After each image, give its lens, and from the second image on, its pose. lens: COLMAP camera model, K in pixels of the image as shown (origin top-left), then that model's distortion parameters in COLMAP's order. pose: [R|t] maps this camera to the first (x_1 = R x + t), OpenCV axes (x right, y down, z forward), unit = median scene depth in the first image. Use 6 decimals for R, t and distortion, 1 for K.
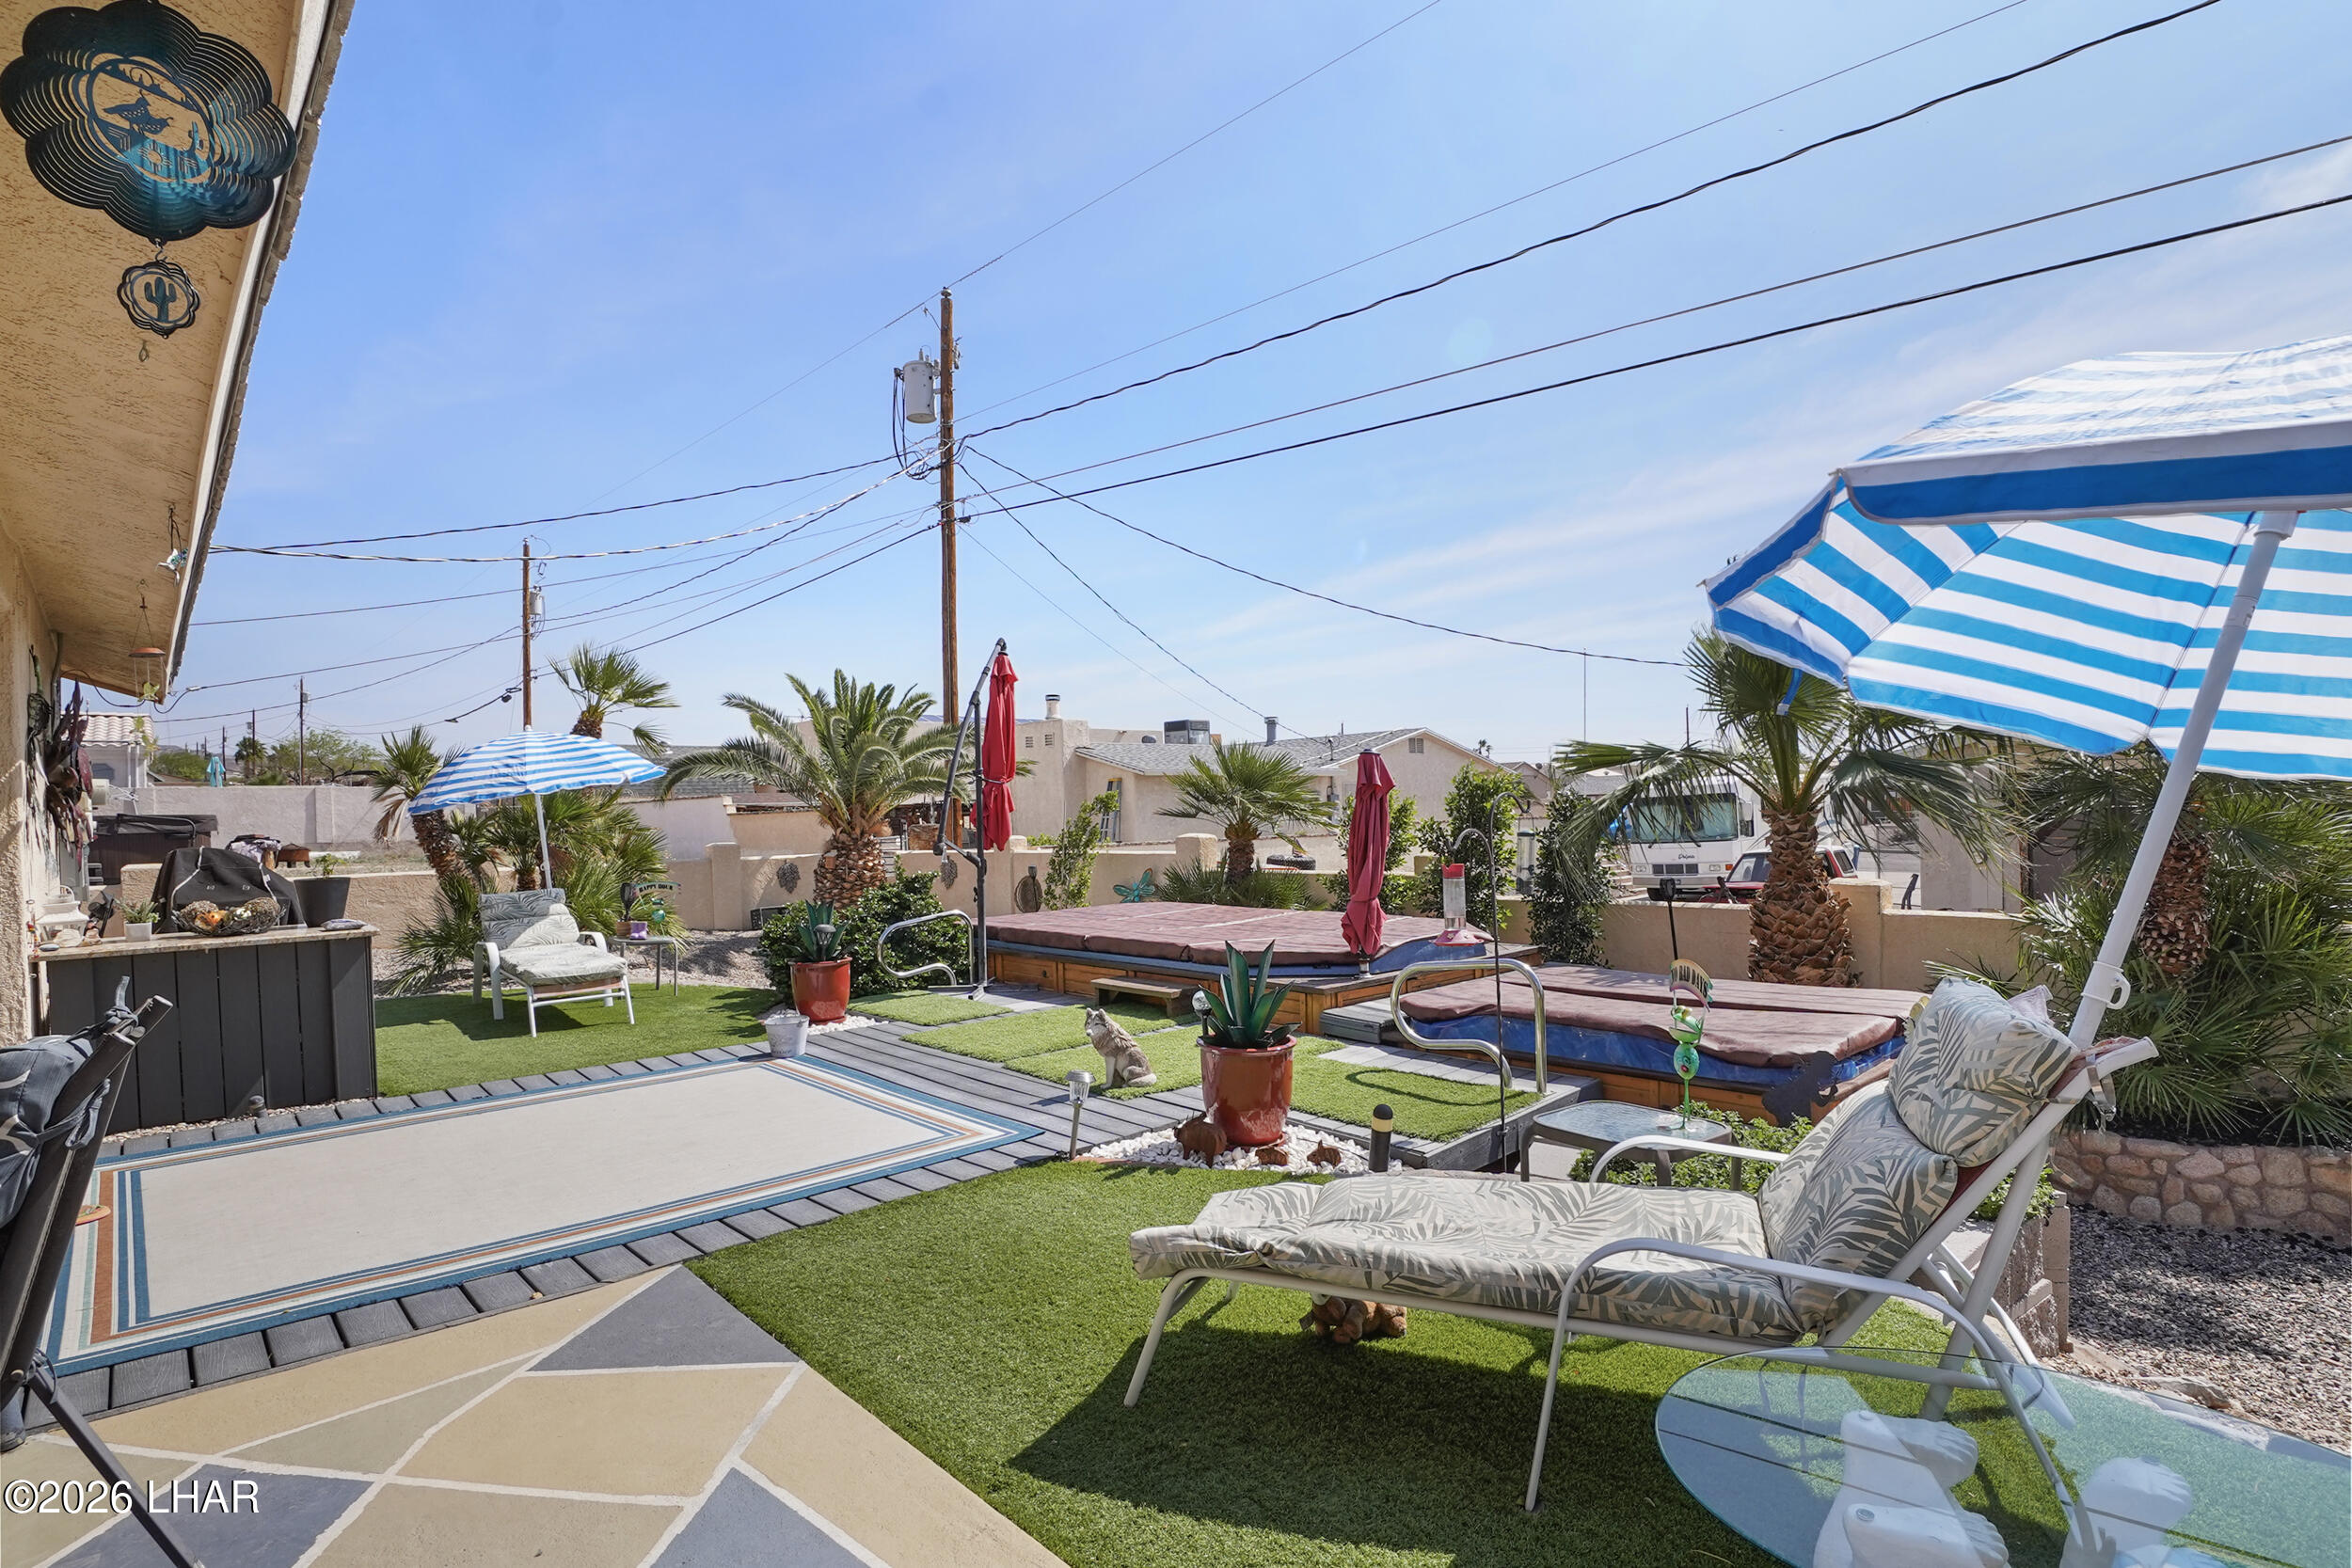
lens RADIAL K [[1154.0, 0, 1187.1], [0, 1154.0, 820.6], [0, 0, 1]] dist [-0.022723, -0.002373]
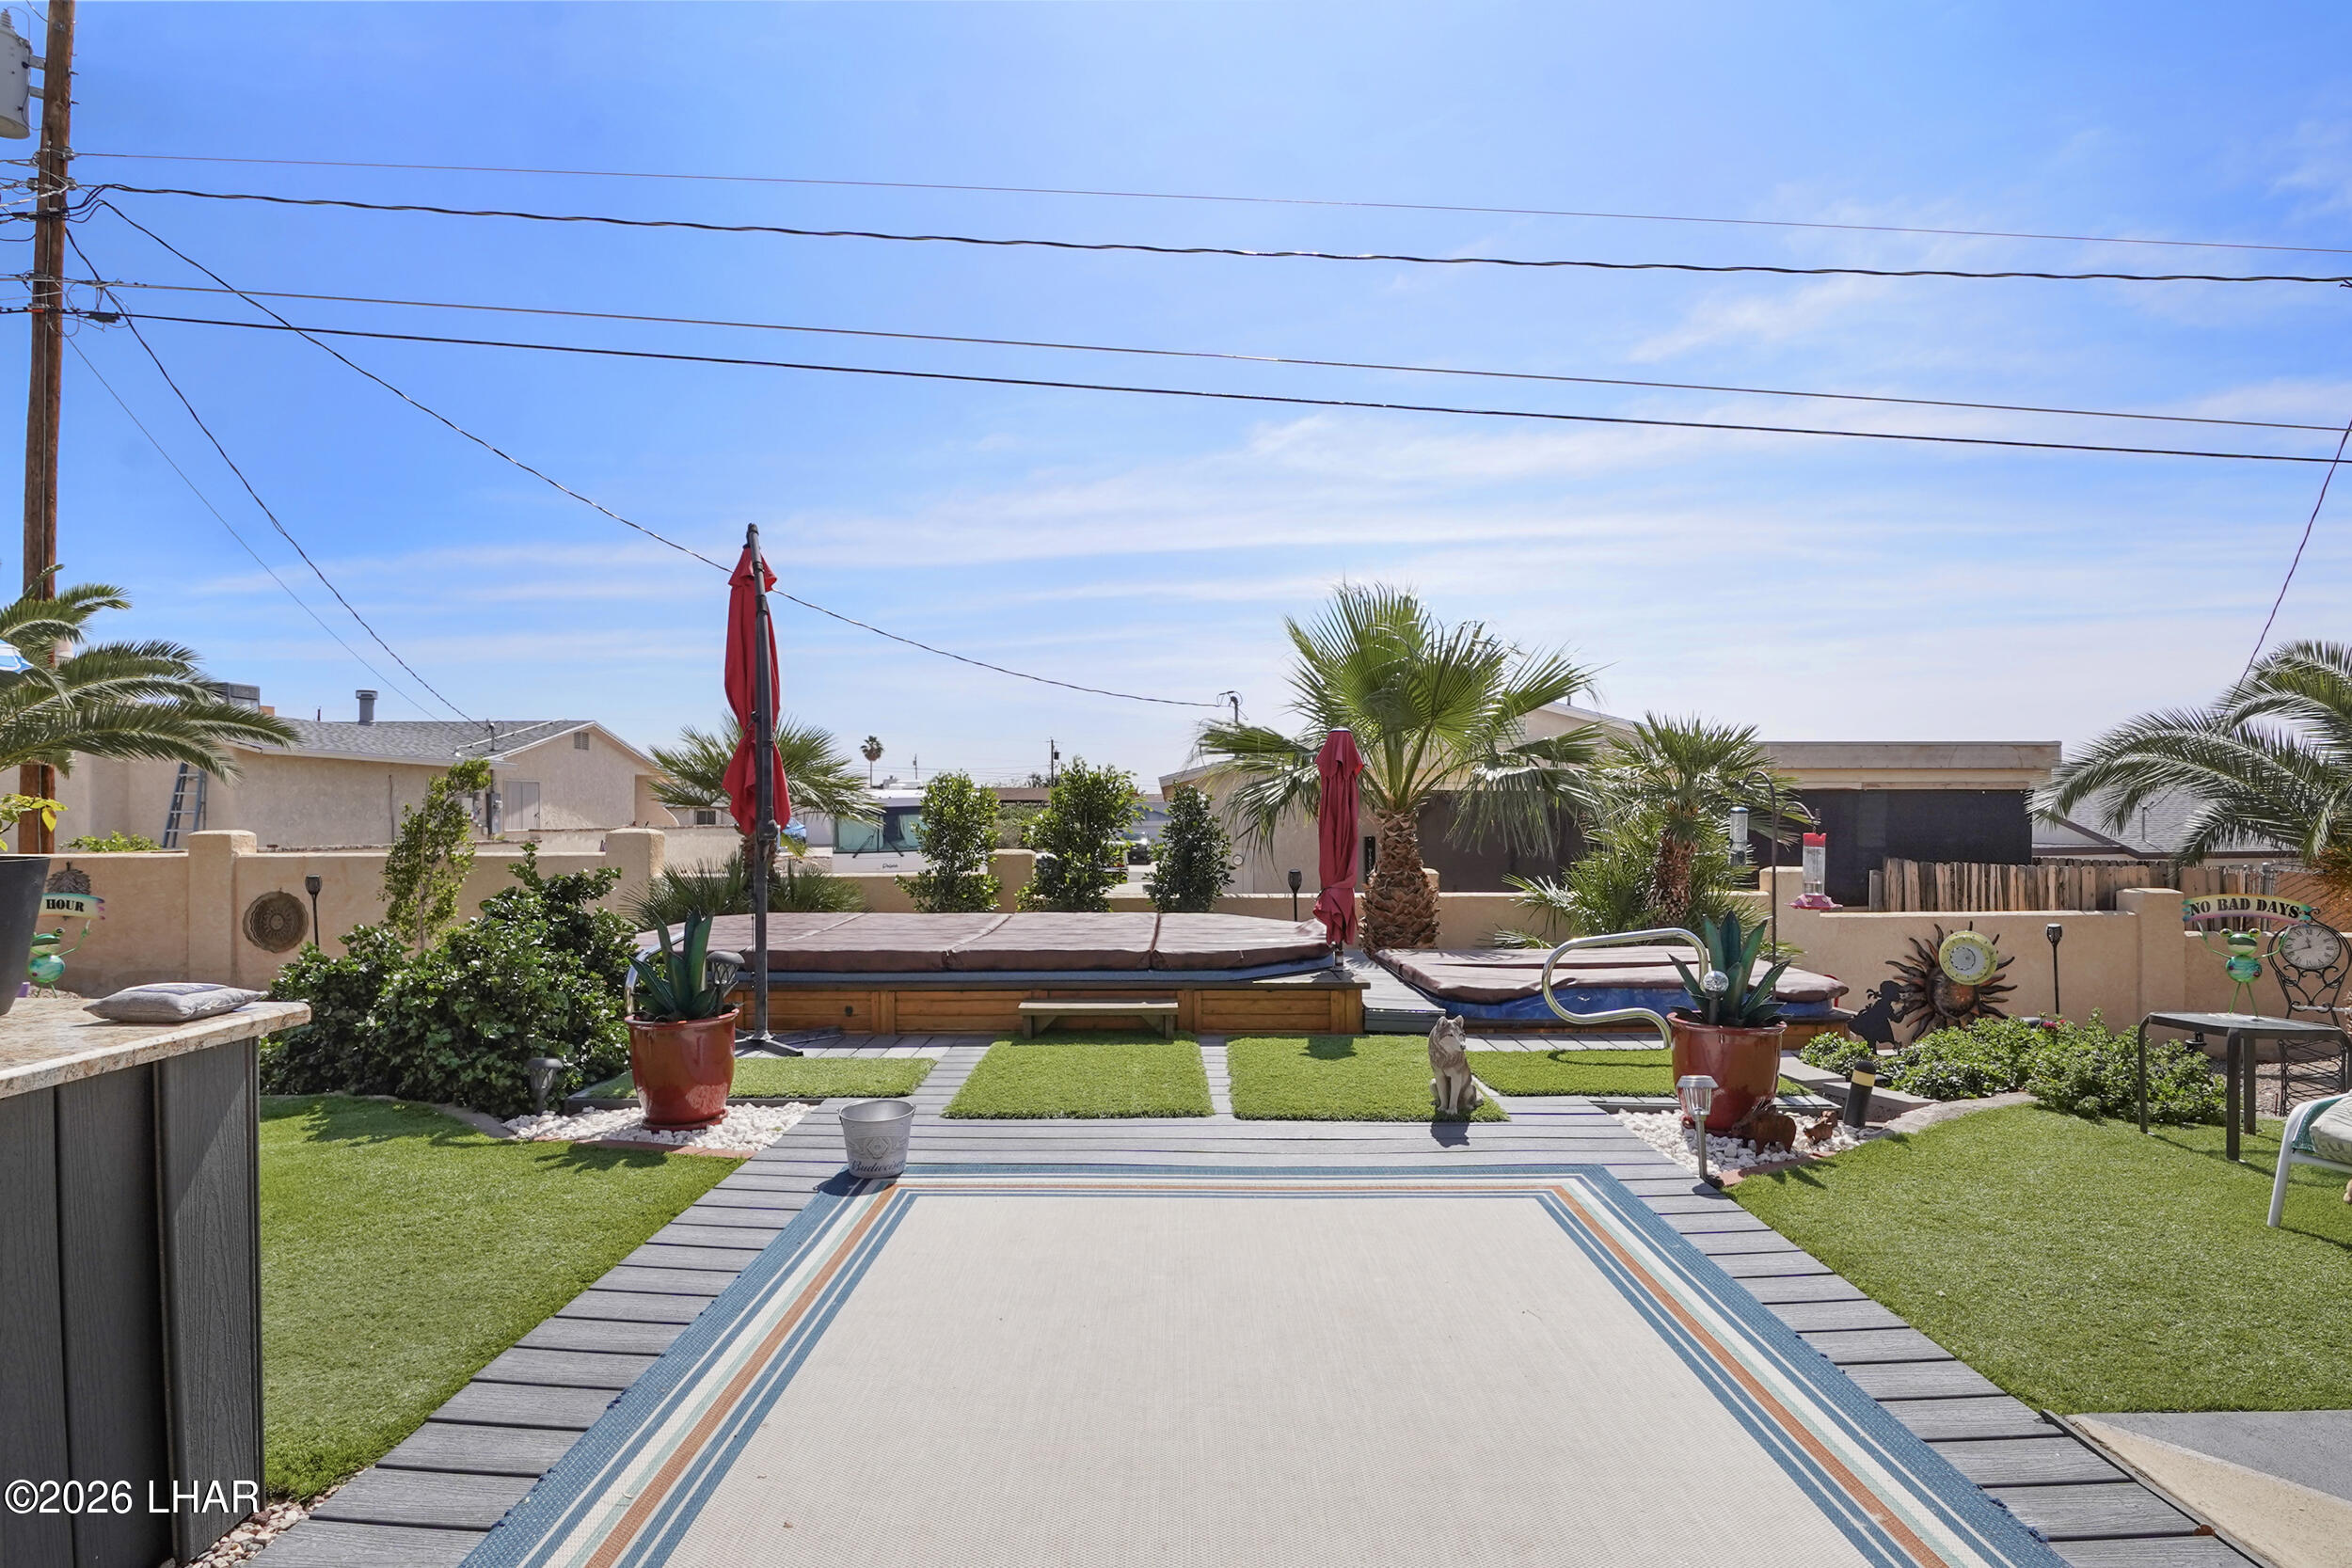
lens RADIAL K [[1154.0, 0, 1176.7], [0, 1154.0, 819.1], [0, 0, 1]] dist [-0.022723, -0.002373]
pose [[0.680934, 0.023211, 0.731977, -0.235682], [-0.011140, 0.999710, -0.021338, 0.013557], [-0.732260, 0.006376, 0.680996, 0.175354]]
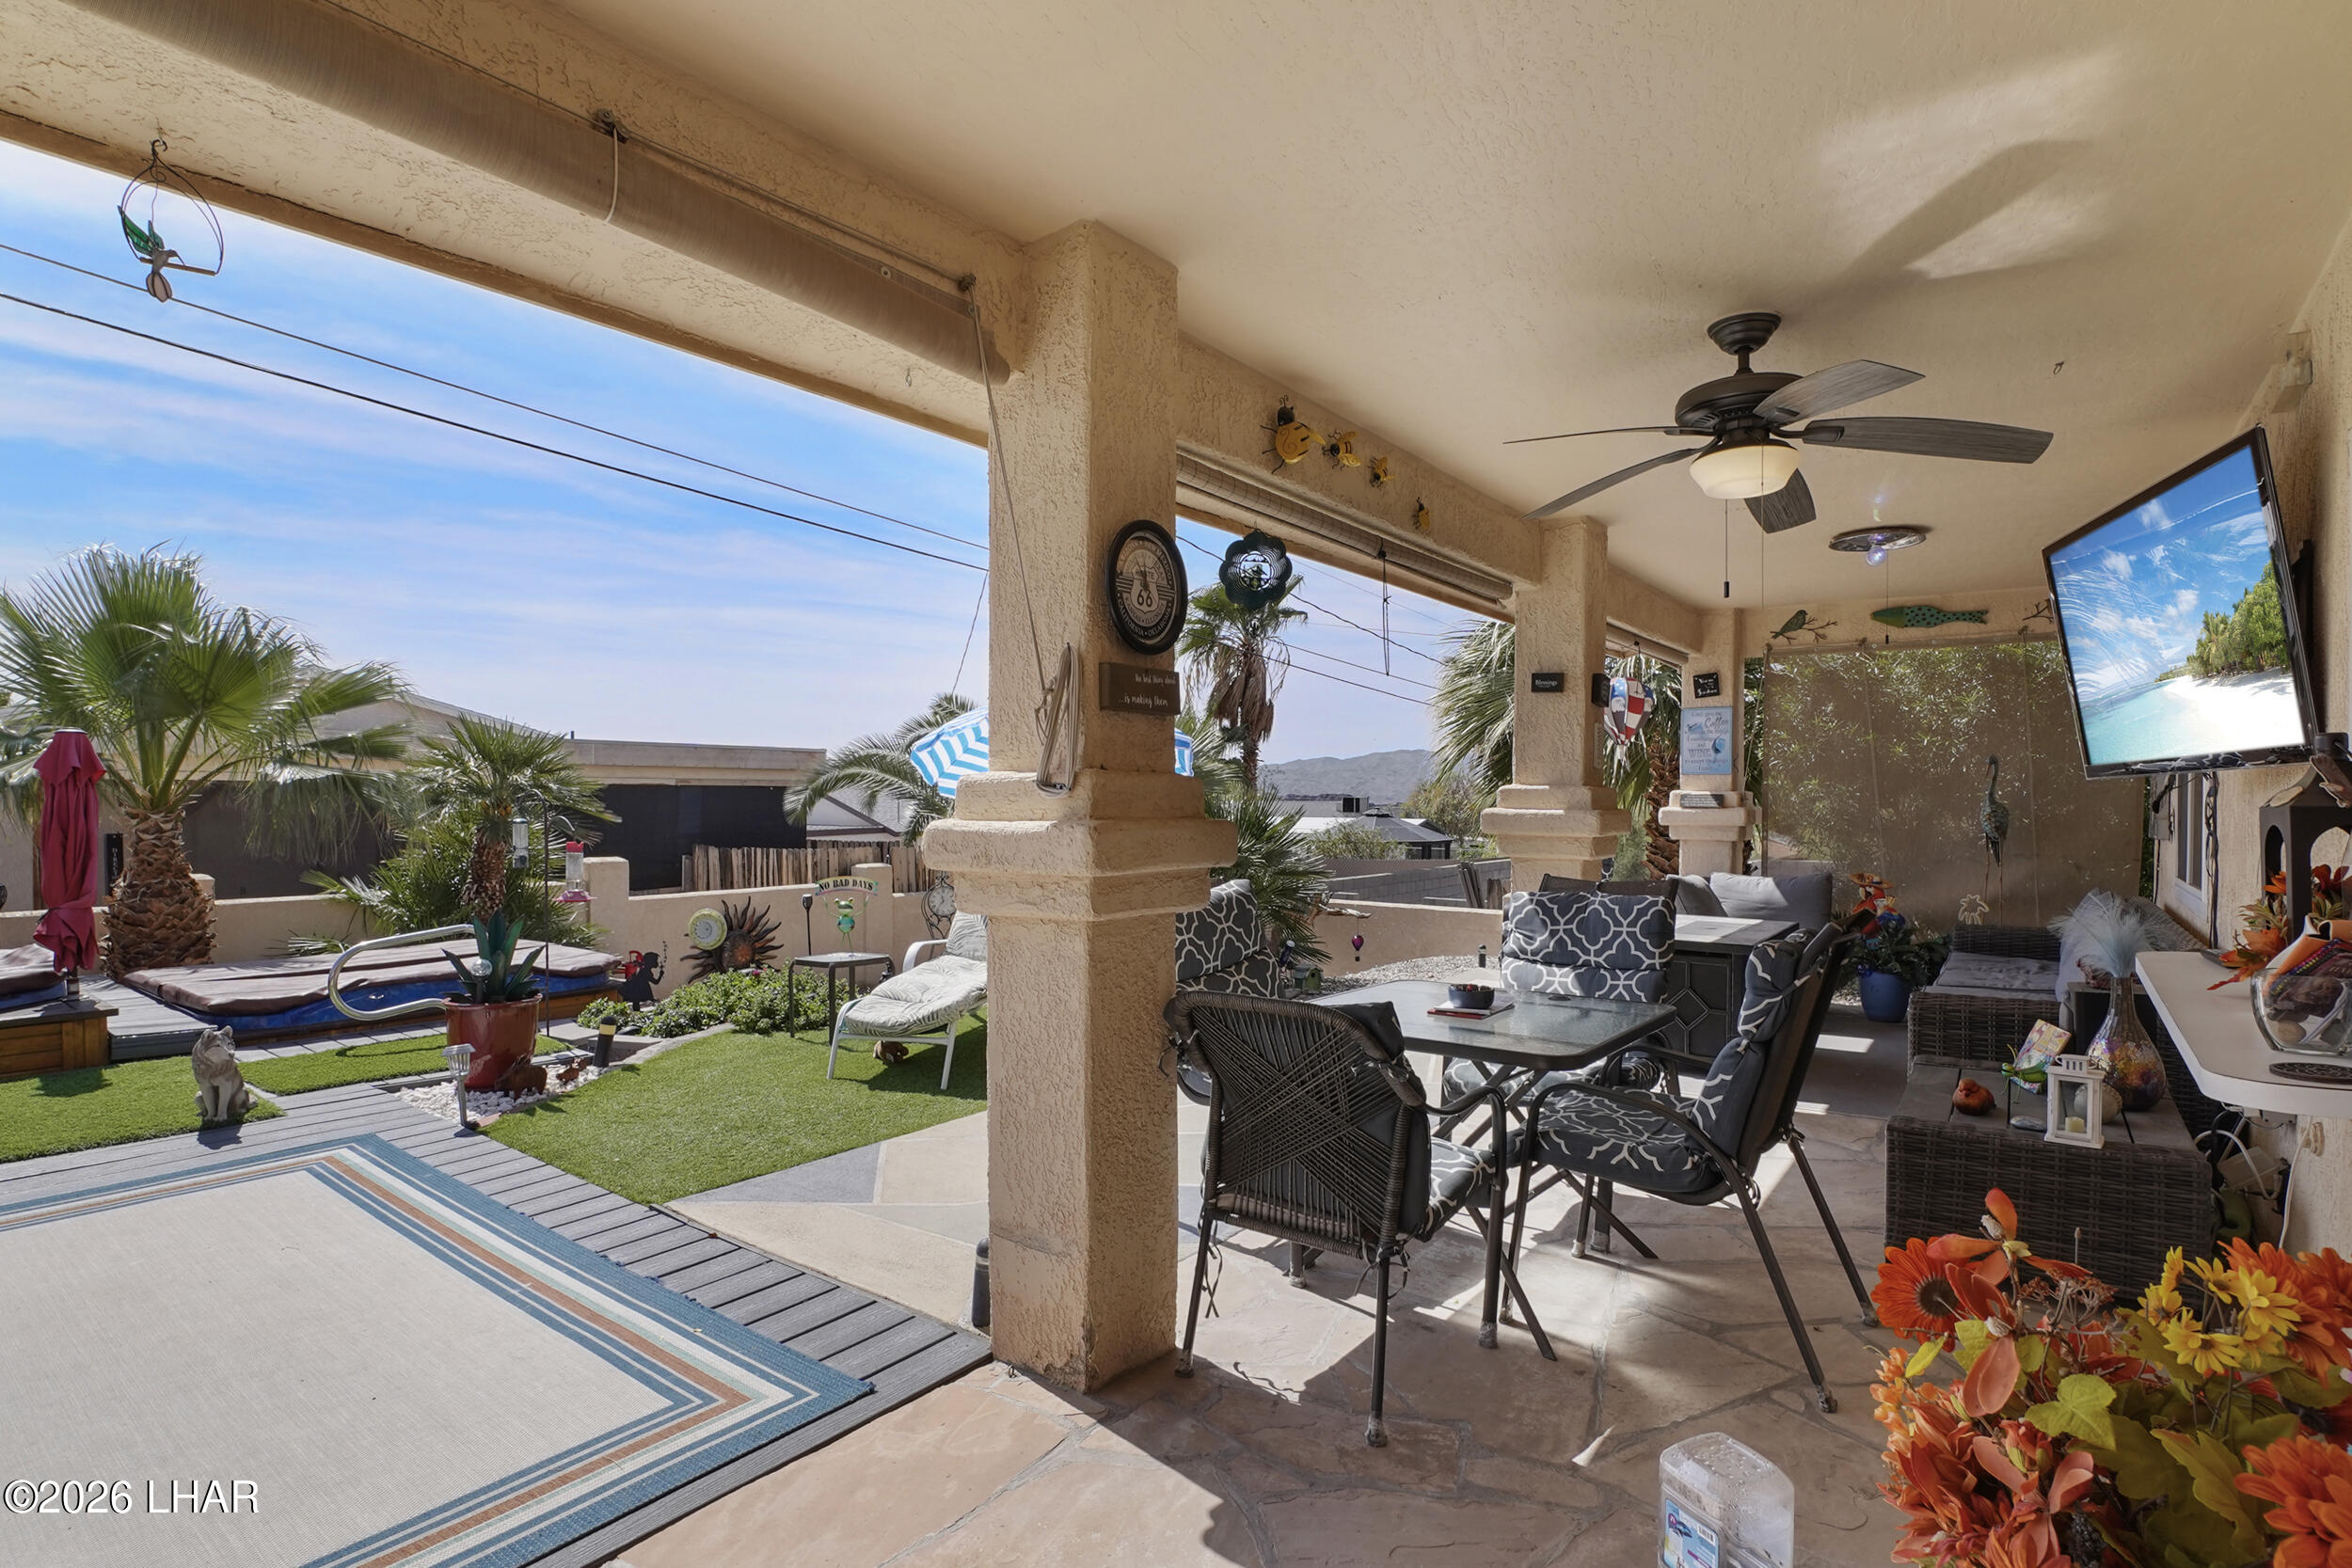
lens RADIAL K [[1154.0, 0, 1165.9], [0, 1154.0, 812.7], [0, 0, 1]] dist [-0.022723, -0.002373]
pose [[-0.166092, 0.013096, 0.986023, -0.300315], [0.008409, 0.999894, -0.011863, 0.006378], [-0.986074, 0.006321, -0.166185, 0.133237]]
